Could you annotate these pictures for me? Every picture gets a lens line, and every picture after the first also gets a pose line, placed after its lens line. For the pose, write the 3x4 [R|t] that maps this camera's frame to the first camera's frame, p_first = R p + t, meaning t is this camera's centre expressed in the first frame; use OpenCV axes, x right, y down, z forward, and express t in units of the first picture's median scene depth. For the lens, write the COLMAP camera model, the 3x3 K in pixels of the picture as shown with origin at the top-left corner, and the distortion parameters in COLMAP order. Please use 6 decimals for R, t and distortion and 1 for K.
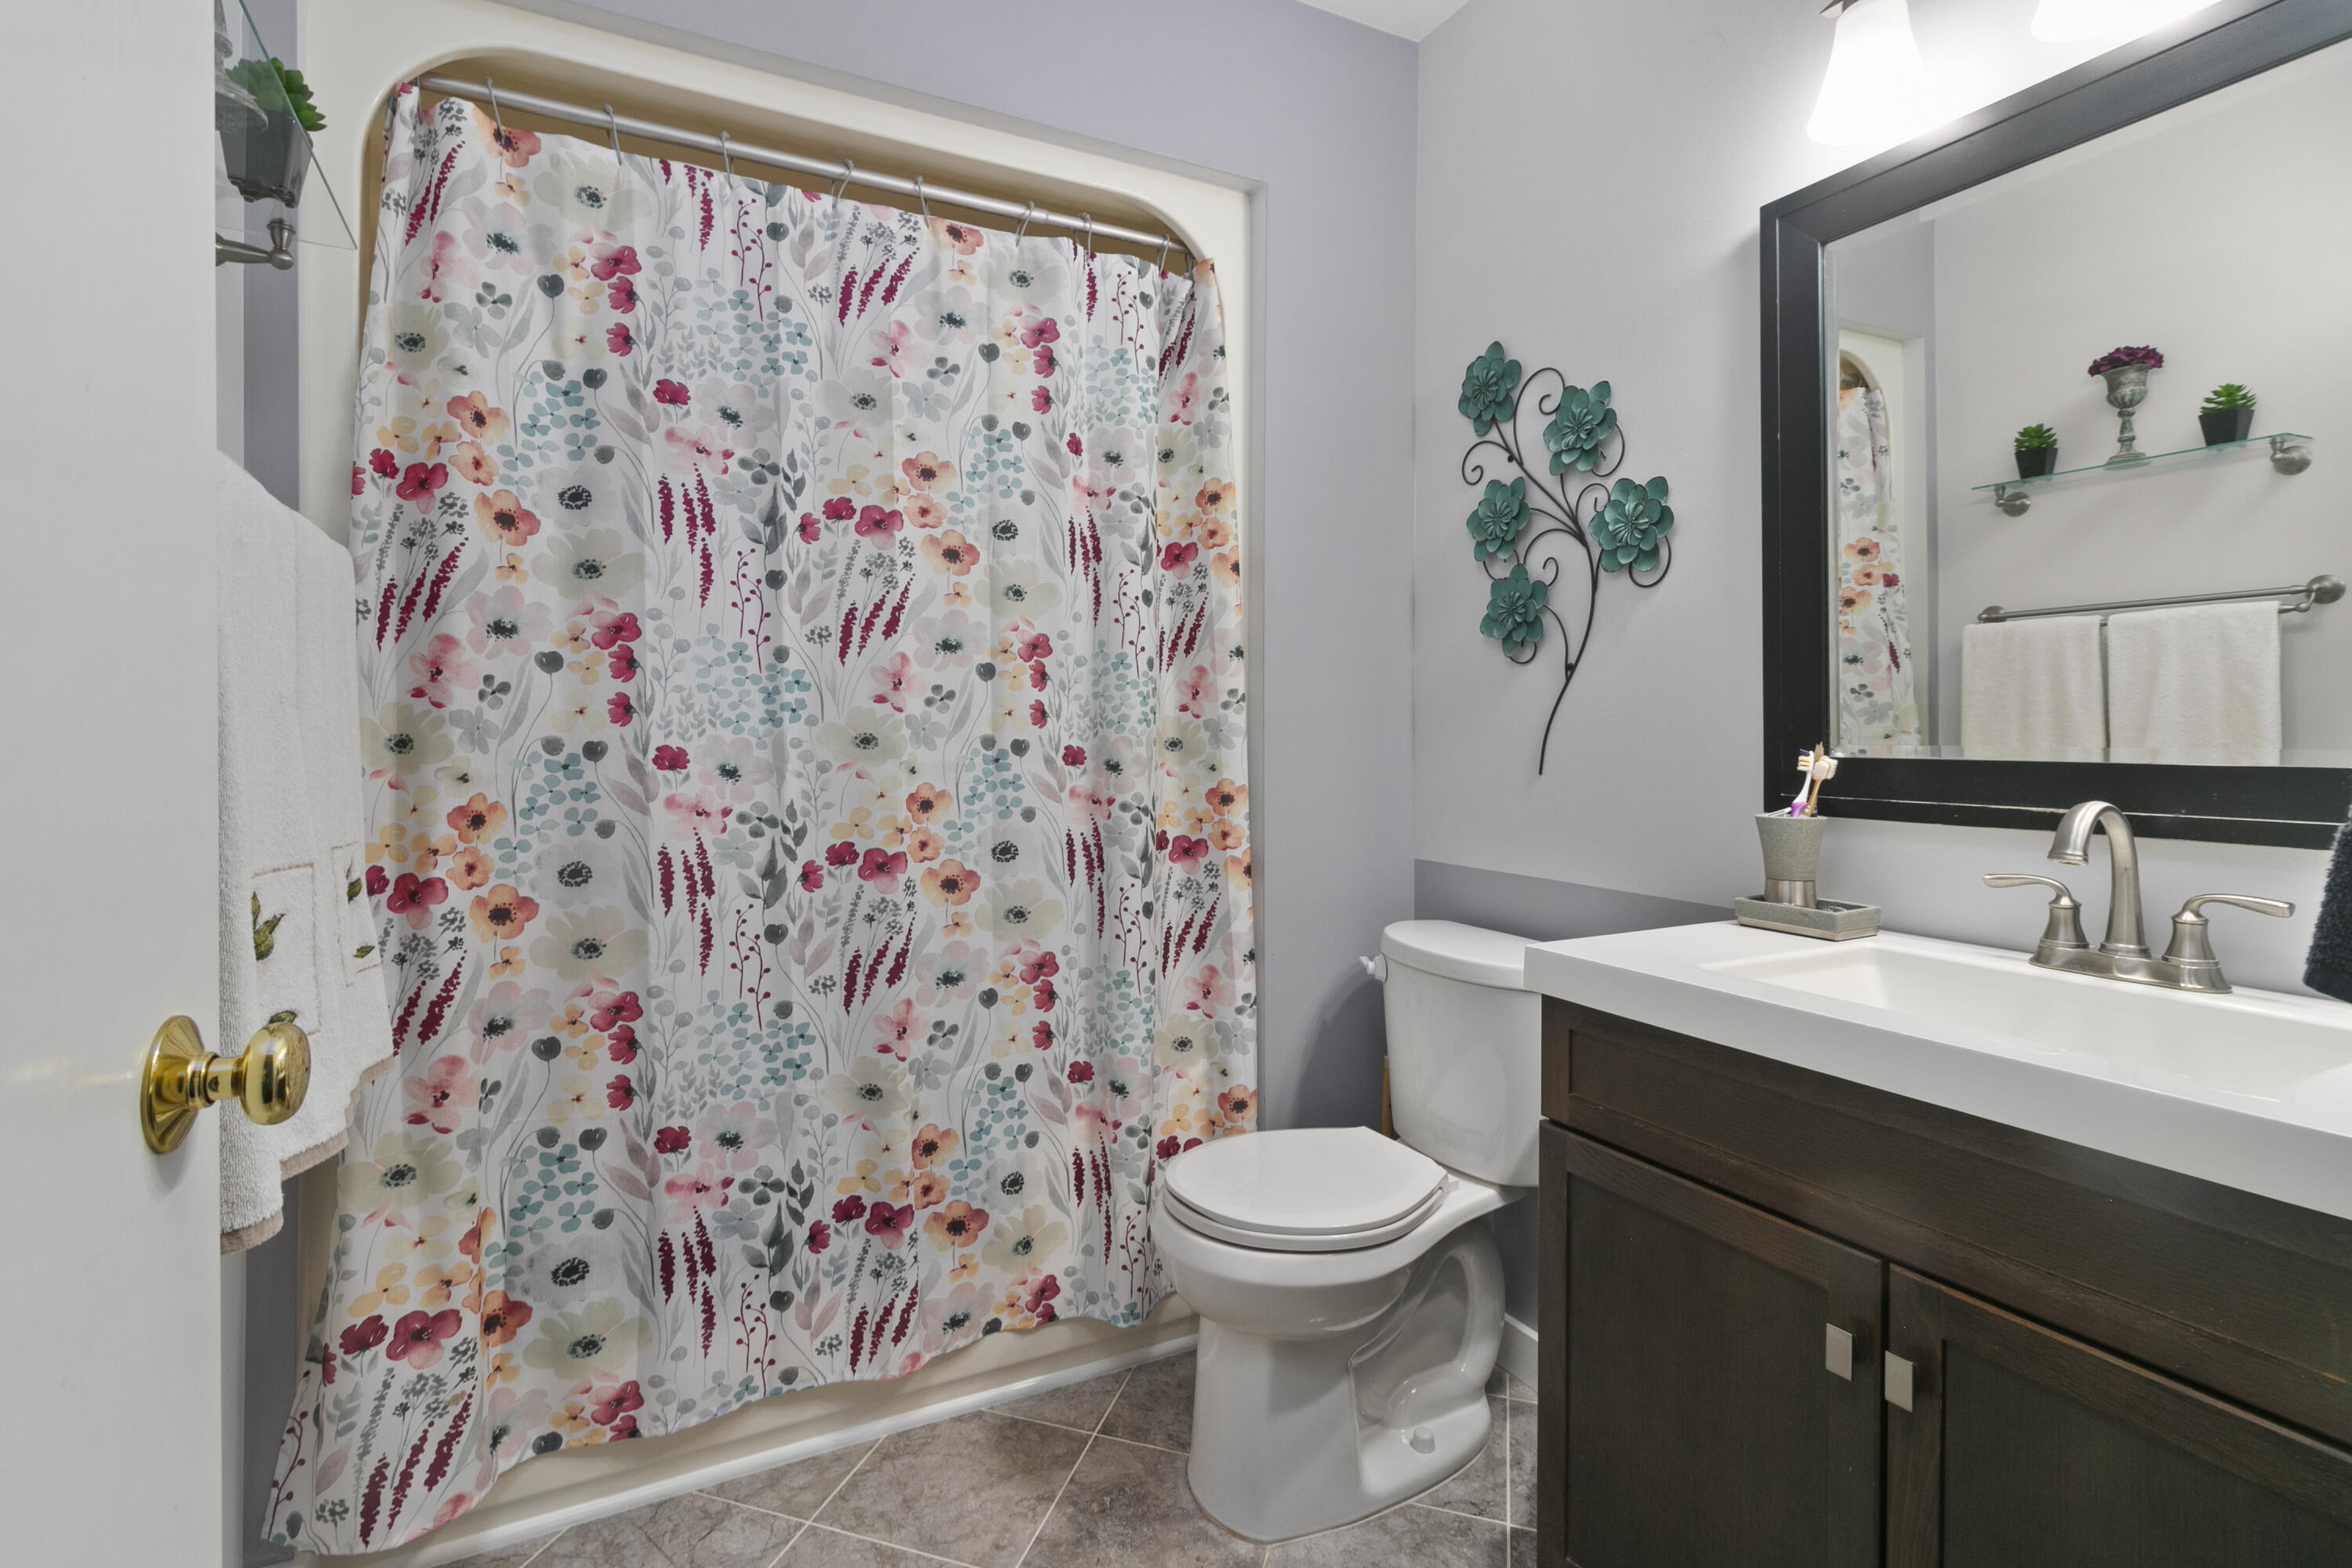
lens RADIAL K [[1093.2, 0, 1112.8], [0, 1093.2, 722.2], [0, 0, 1]] dist [0.002161, -0.000699]
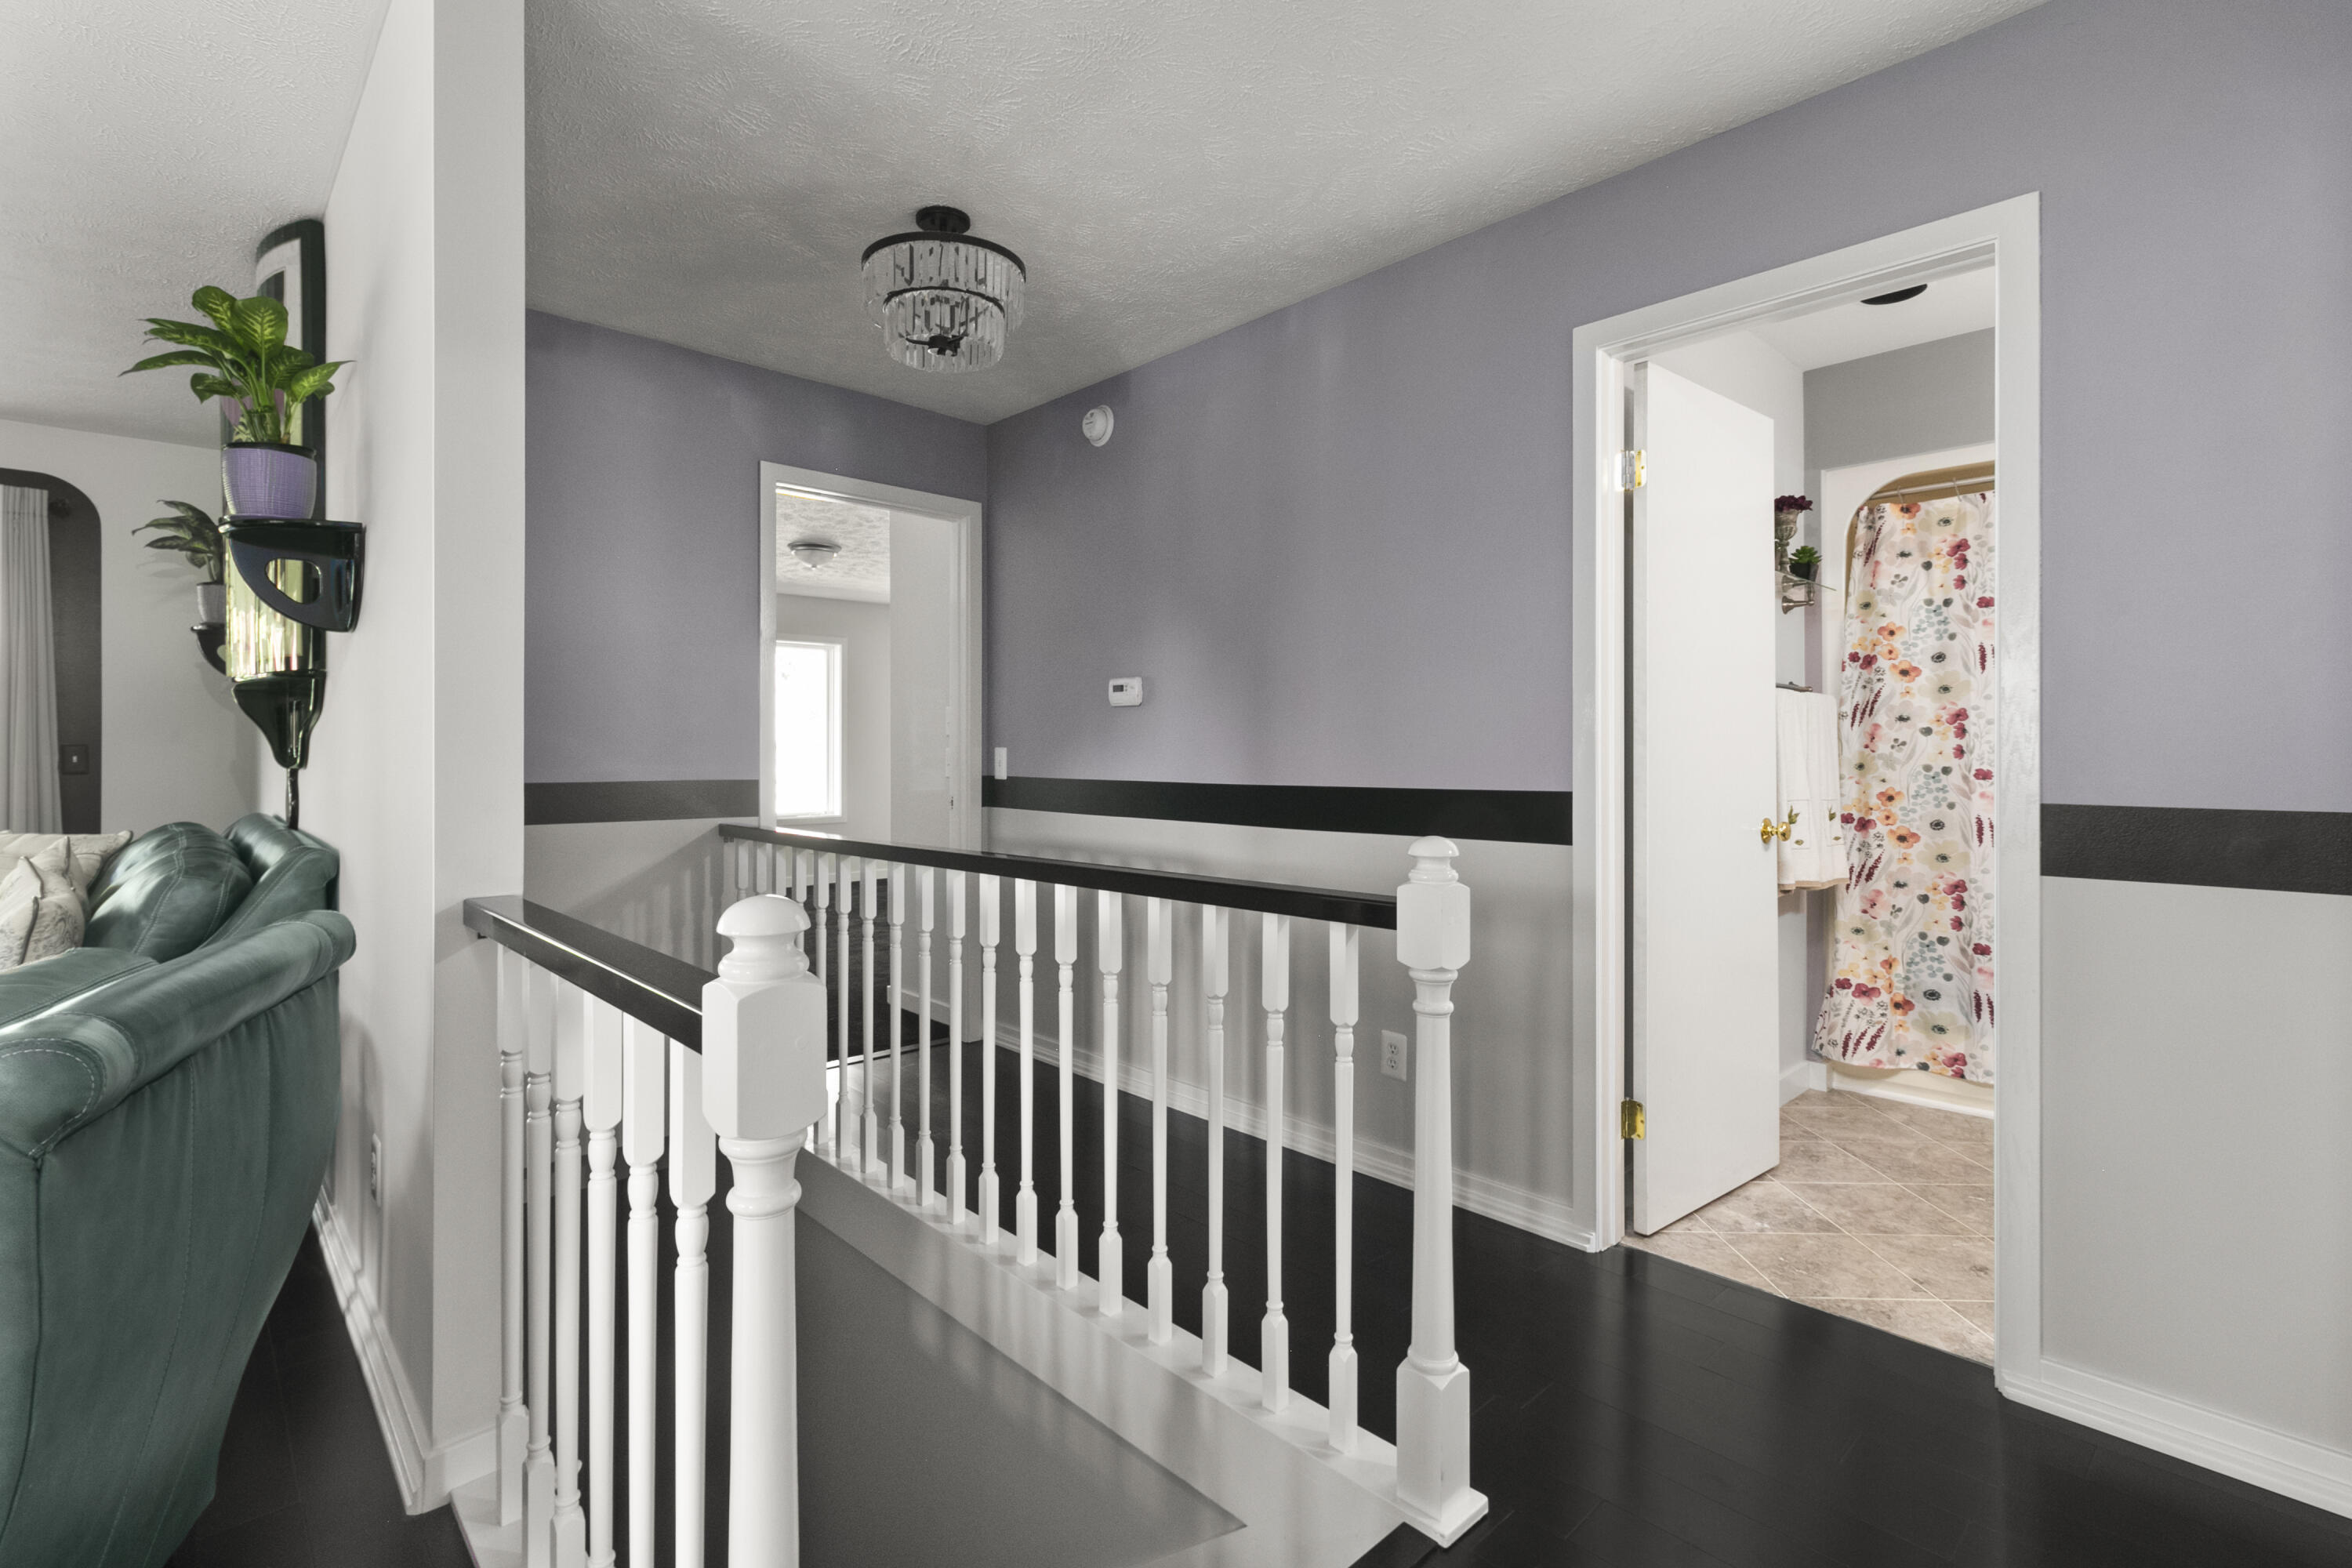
lens RADIAL K [[1093.2, 0, 1170.6], [0, 1093.2, 763.5], [0, 0, 1]] dist [0.002161, -0.000699]
pose [[0.302173, 0.006283, -0.953232, 1.215860], [0.008850, 0.999917, 0.009397, -0.023952], [0.953212, -0.011276, 0.302092, -1.224651]]
